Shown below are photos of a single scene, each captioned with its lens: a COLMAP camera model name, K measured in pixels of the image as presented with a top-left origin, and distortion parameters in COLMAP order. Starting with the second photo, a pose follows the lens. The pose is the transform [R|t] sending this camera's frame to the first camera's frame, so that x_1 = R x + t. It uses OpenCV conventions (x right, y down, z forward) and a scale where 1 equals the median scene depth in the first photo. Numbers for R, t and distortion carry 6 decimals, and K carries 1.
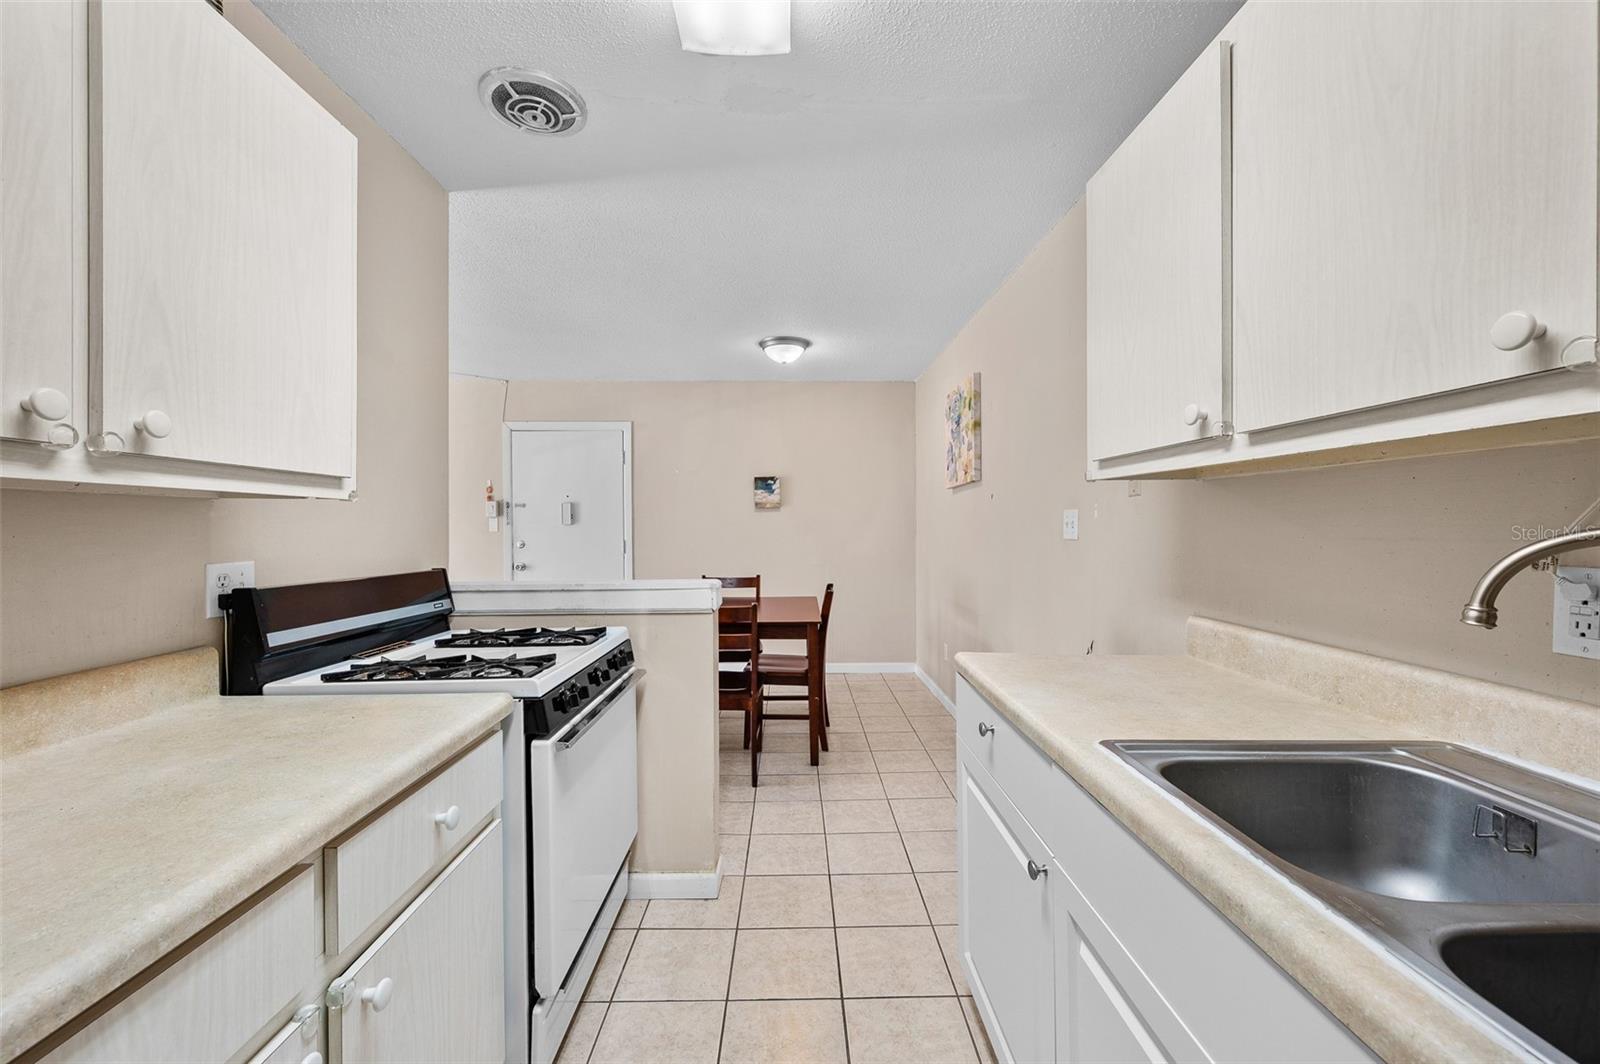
lens RADIAL K [[634.5, 0, 800.0], [0, 634.5, 532.0], [0, 0, 1]] dist [0.000054, 0.000001]
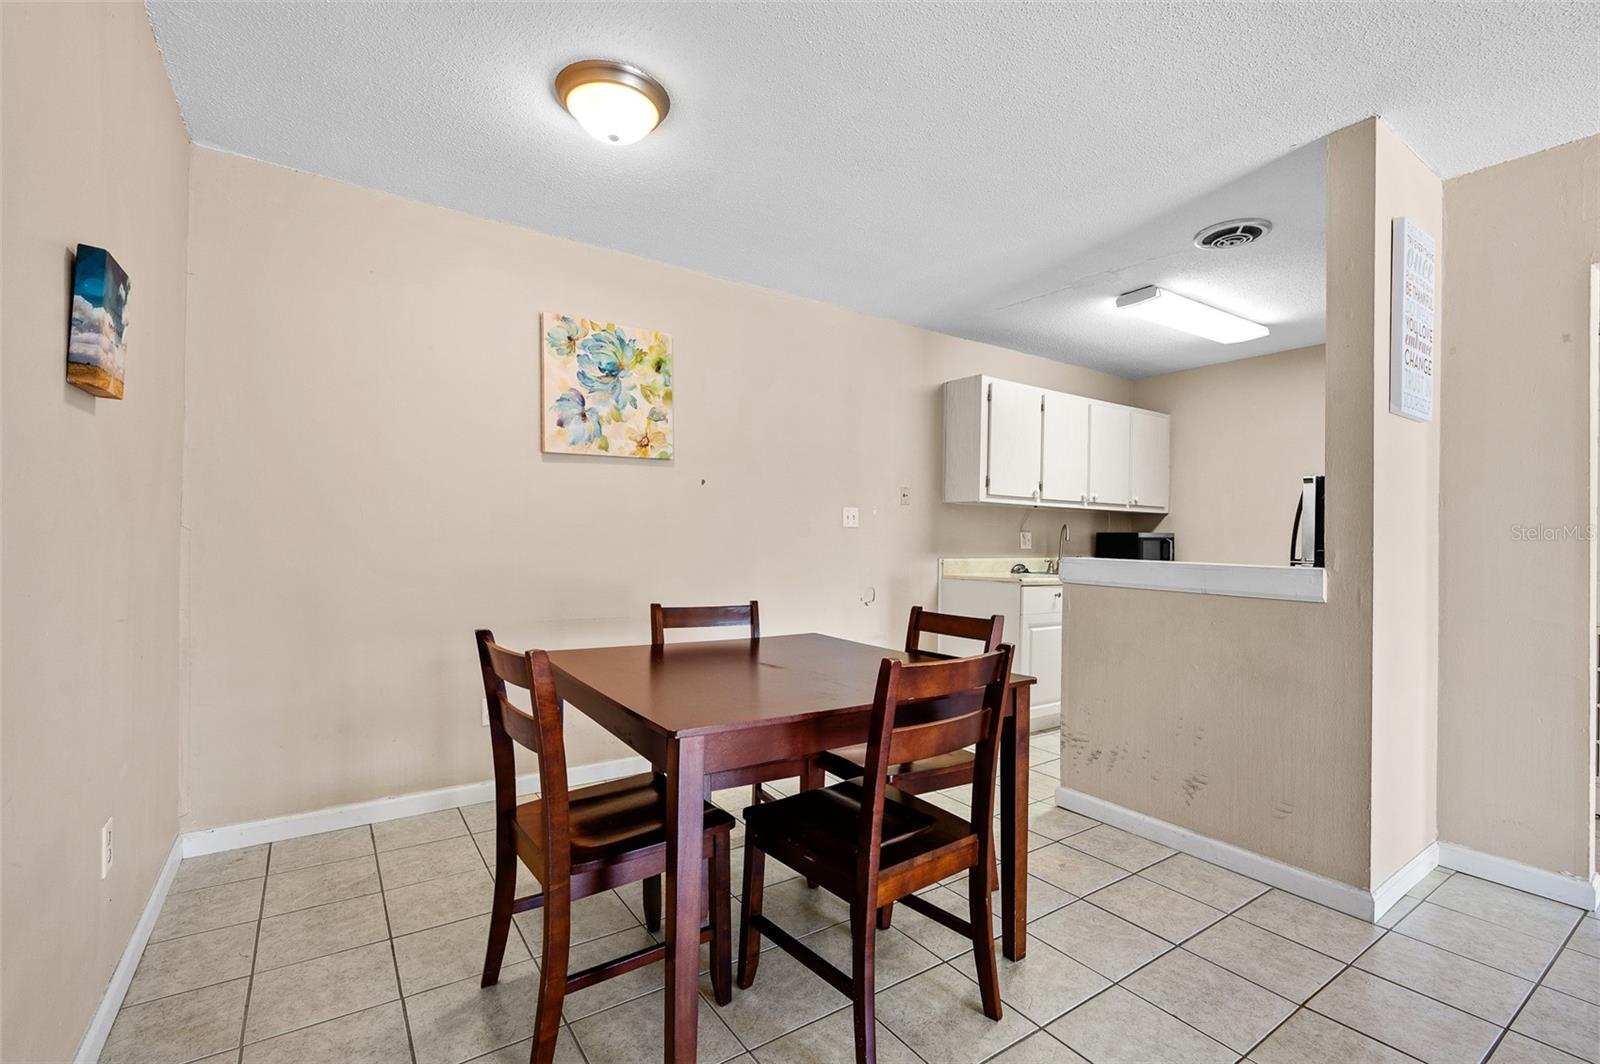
lens RADIAL K [[700.6, 0, 800.0], [0, 700.6, 532.0], [0, 0, 1]] dist [0.002881, 0.000370]
pose [[-0.552526, -0.006848, 0.833468, -0.568549], [-0.006549, 0.999971, 0.003874, 0.010656], [-0.833470, -0.003318, -0.552555, 1.293855]]
